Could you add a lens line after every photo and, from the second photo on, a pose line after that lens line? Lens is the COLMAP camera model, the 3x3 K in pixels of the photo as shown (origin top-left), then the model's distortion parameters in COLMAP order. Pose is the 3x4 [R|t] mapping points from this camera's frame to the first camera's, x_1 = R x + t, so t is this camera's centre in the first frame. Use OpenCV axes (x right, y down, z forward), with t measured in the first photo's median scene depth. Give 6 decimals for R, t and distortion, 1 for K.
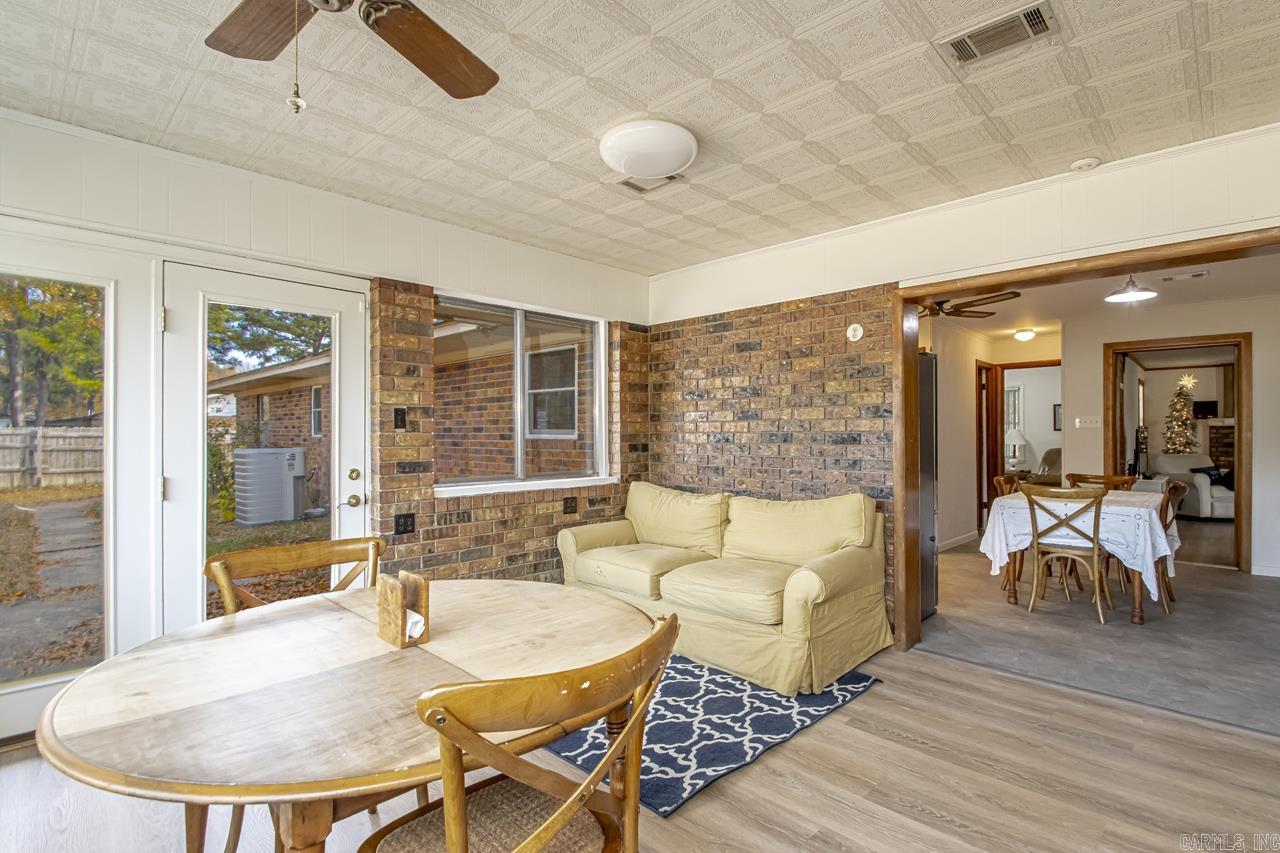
lens RADIAL K [[610.3, 0, 640.2], [0, 610.3, 431.6], [0, 0, 1]] dist [0.002689, -0.014679]
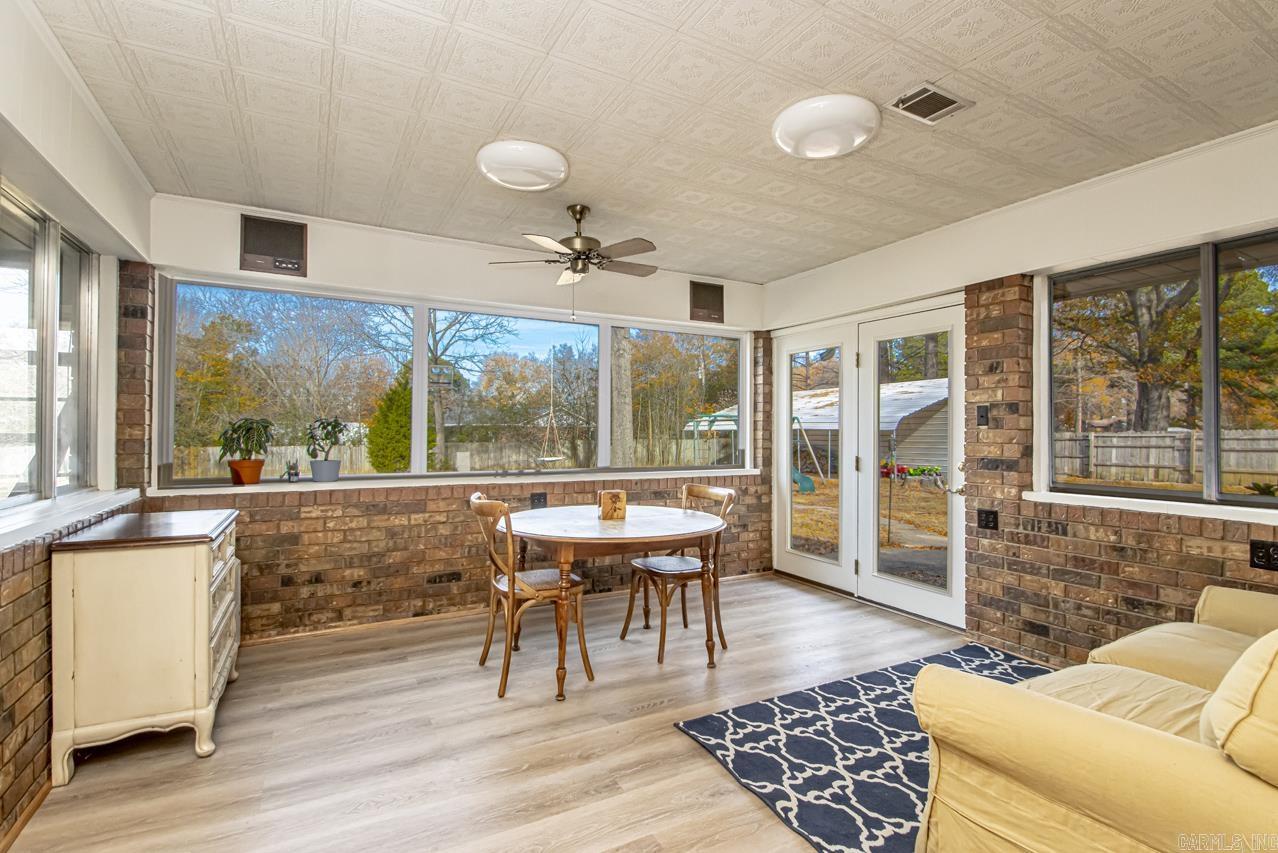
lens RADIAL K [[581.2, 0, 639.0], [0, 581.2, 426.5], [0, 0, 1]] dist [0.022400, -0.016230]
pose [[-0.290802, -0.003204, -0.956778, 0.963908], [0.007437, 0.999957, -0.005608, -0.003087], [0.956754, -0.008746, -0.290765, 0.984932]]
